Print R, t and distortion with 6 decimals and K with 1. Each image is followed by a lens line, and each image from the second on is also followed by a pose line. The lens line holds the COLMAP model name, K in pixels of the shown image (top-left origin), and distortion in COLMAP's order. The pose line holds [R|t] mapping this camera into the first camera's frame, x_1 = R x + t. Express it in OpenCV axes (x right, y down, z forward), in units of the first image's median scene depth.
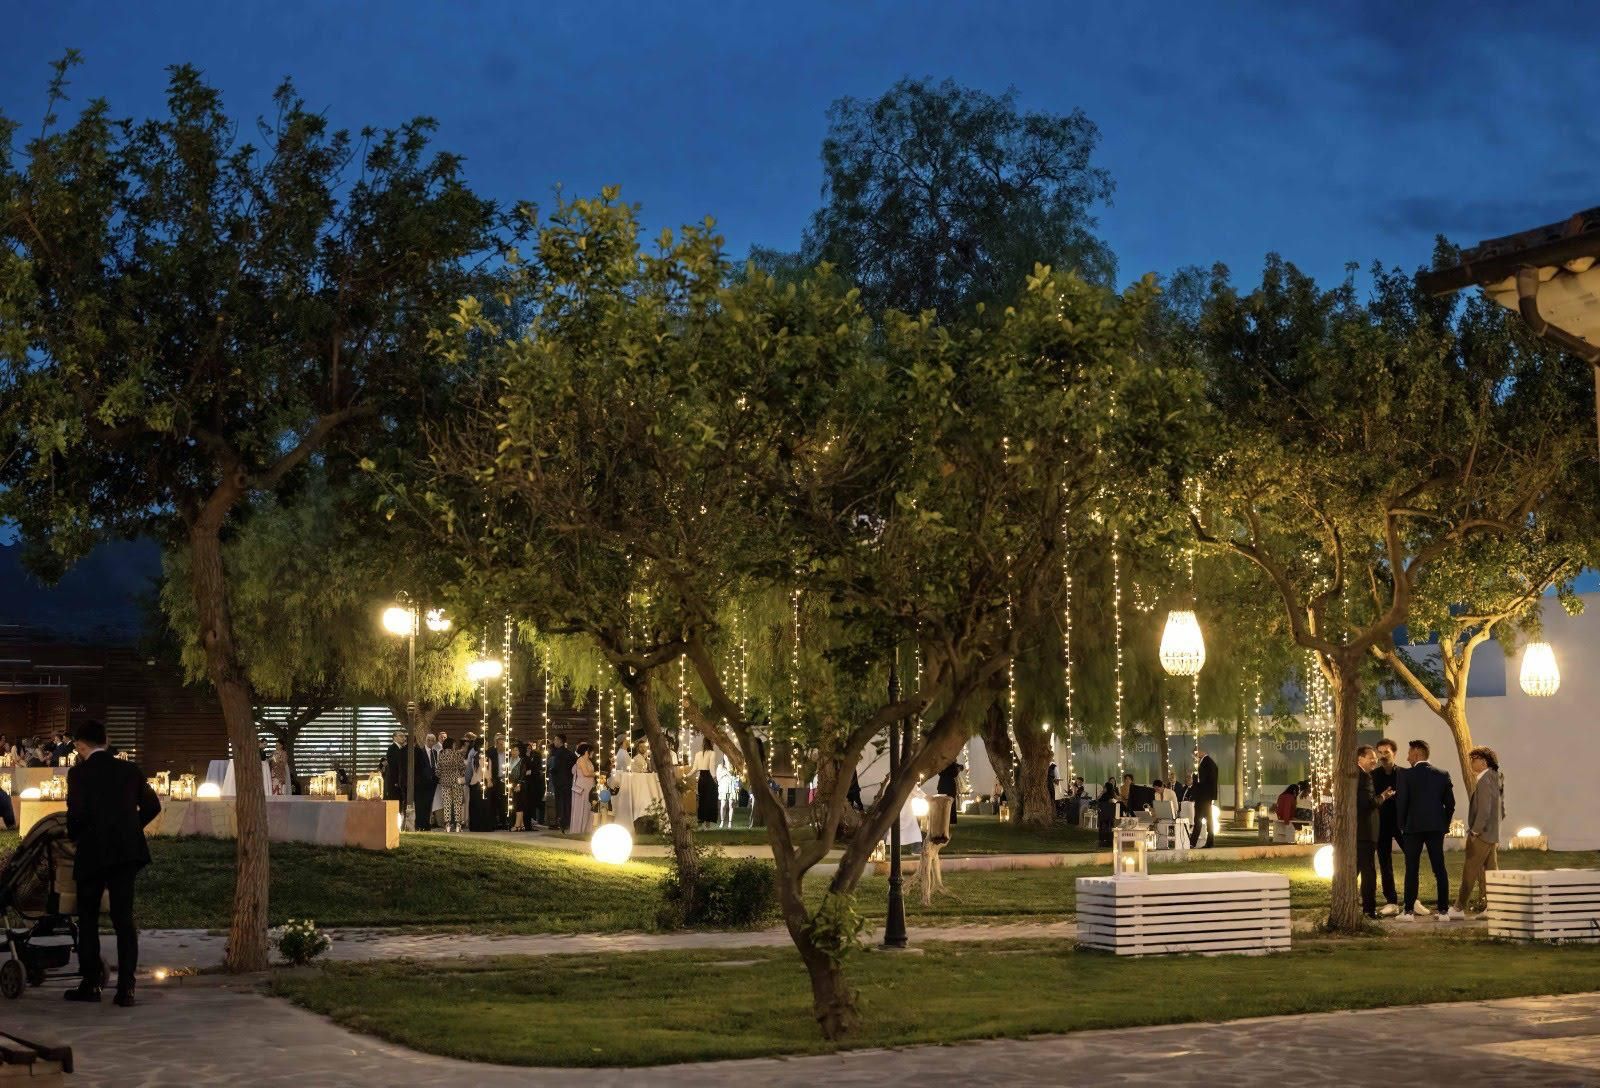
lens RADIAL K [[1085.1, 0, 799.8], [0, 1085.1, 543.4], [0, 0, 1]] dist [-0.006518, 0.006984]
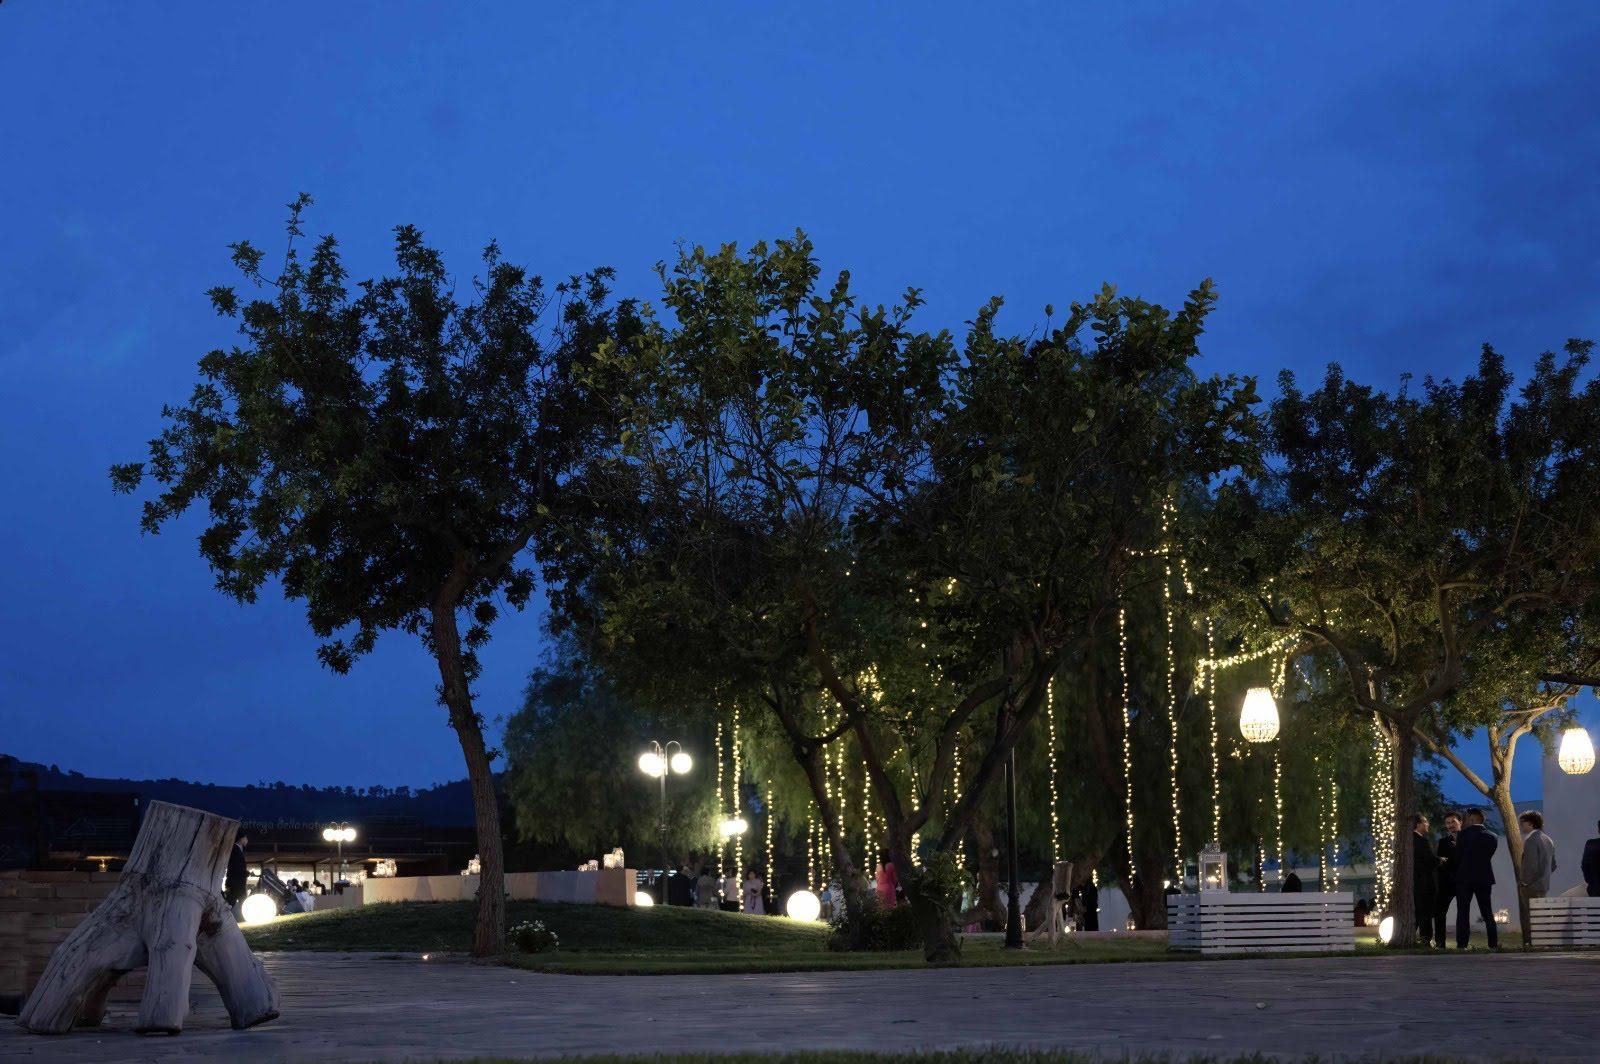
lens RADIAL K [[971.1, 0, 799.3], [0, 971.1, 533.0], [0, 0, 1]] dist [-0.002076, -0.002501]
pose [[0.996110, -0.025930, -0.084217, -0.050173], [0.028817, 0.999032, 0.033246, -0.142468], [0.083273, -0.035544, 0.995893, -0.086797]]
